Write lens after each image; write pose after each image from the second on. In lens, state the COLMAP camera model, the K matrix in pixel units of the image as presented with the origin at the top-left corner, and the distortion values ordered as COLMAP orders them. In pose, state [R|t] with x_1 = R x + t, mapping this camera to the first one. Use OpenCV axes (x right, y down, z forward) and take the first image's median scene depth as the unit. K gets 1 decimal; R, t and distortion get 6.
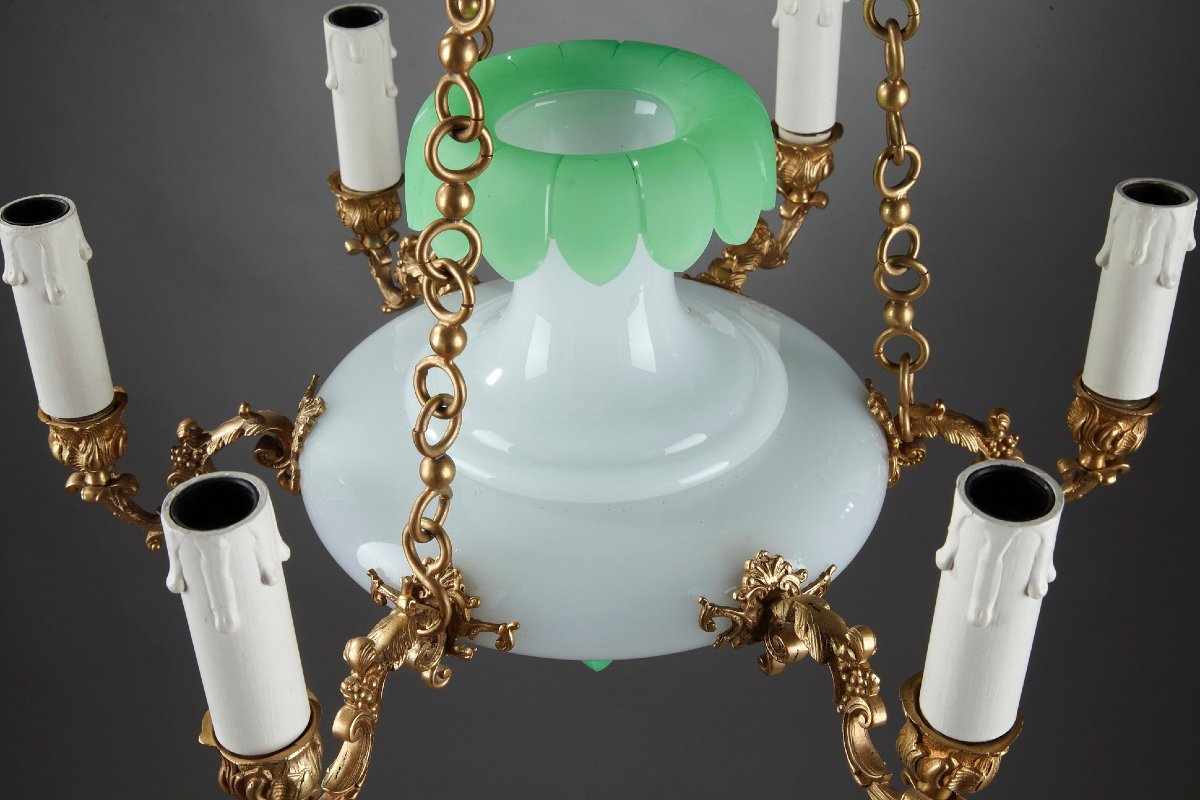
lens RADIAL K [[1665.5, 0, 614.3], [0, 1665.5, 376.9], [0, 0, 1]] dist [0.012686, 0.010604]
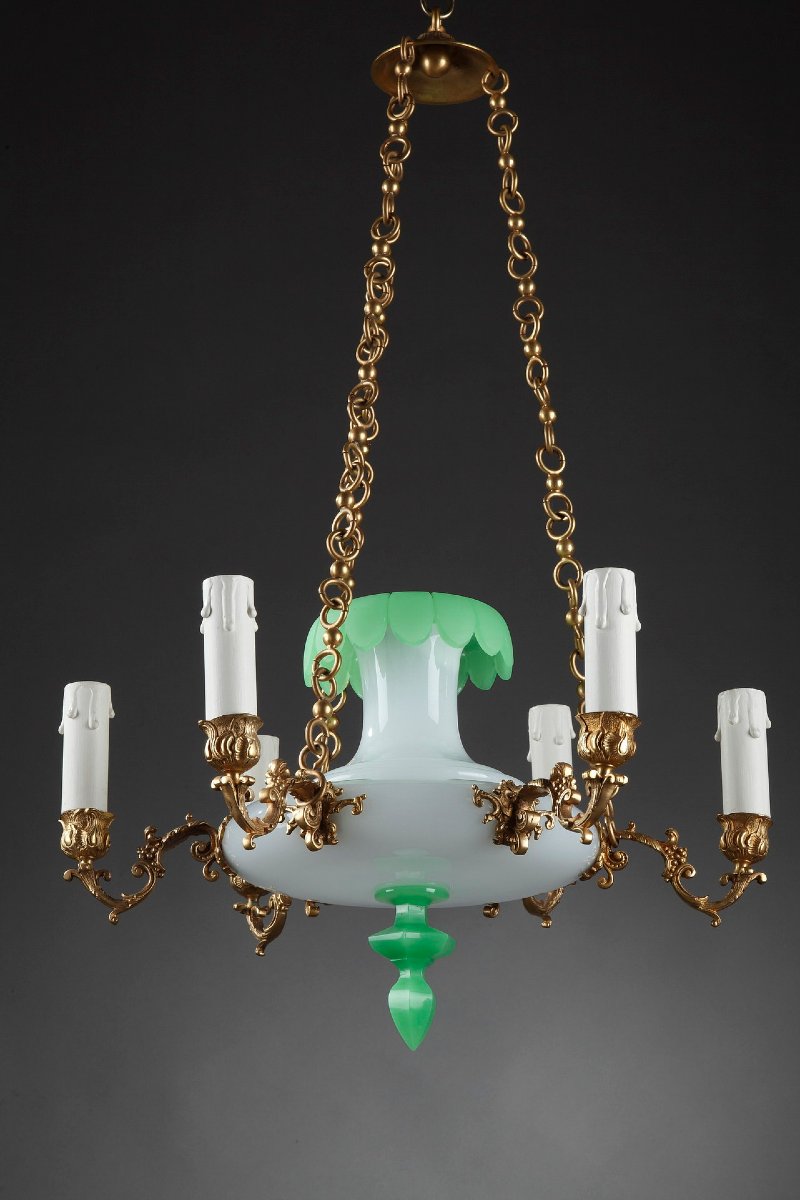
lens RADIAL K [[2539.5, 0, 400.4], [0, 2539.5, 599.8], [0, 0, 1]] dist [0.014561, -0.014044]
pose [[0.999891, -0.009100, -0.011605, 0.009379], [-0.003443, 0.621158, -0.783678, 2.019659], [0.014340, 0.783633, 0.621059, -0.744851]]
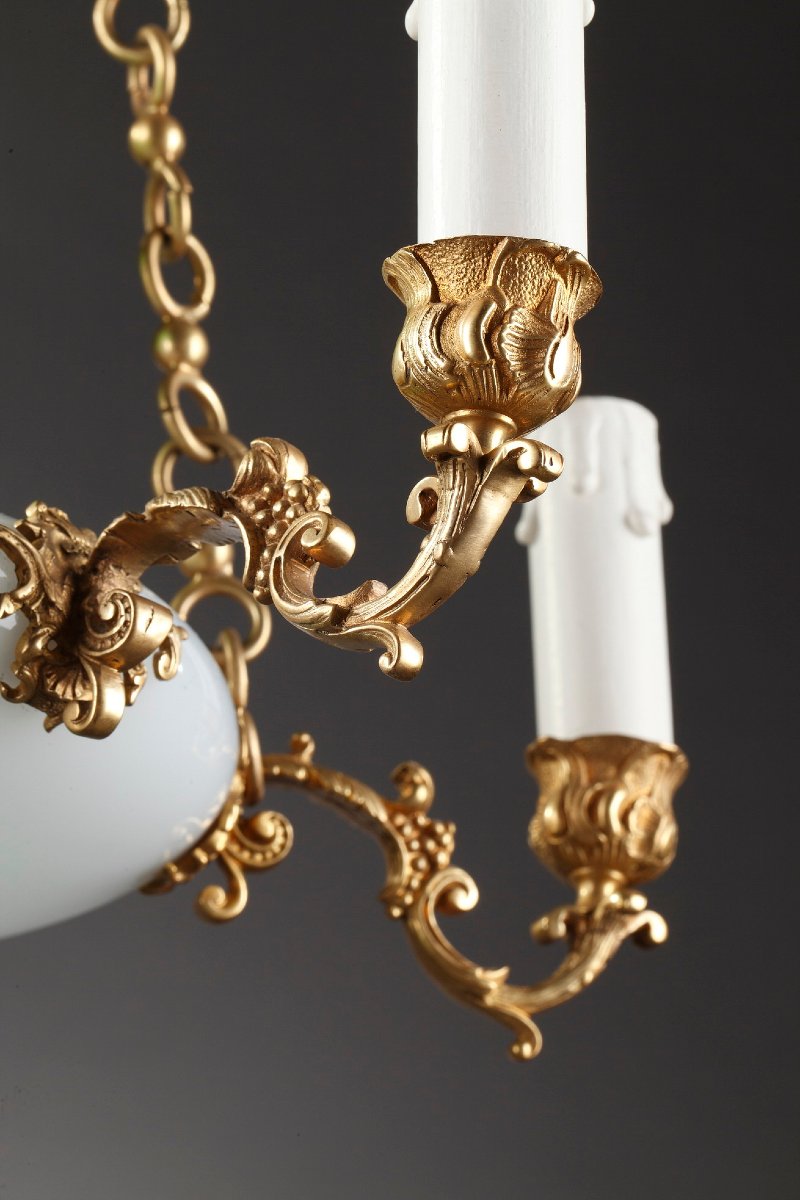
lens RADIAL K [[3844.0, 0, 400.0], [0, 3844.0, 600.0], [0, 0, 1]] dist [0.127765, 0.058969]
pose [[0.939028, 0.101287, 0.328583, -0.203081], [0.212881, 0.579183, -0.786911, 1.091748], [-0.270014, 0.808881, 0.522307, 0.375033]]
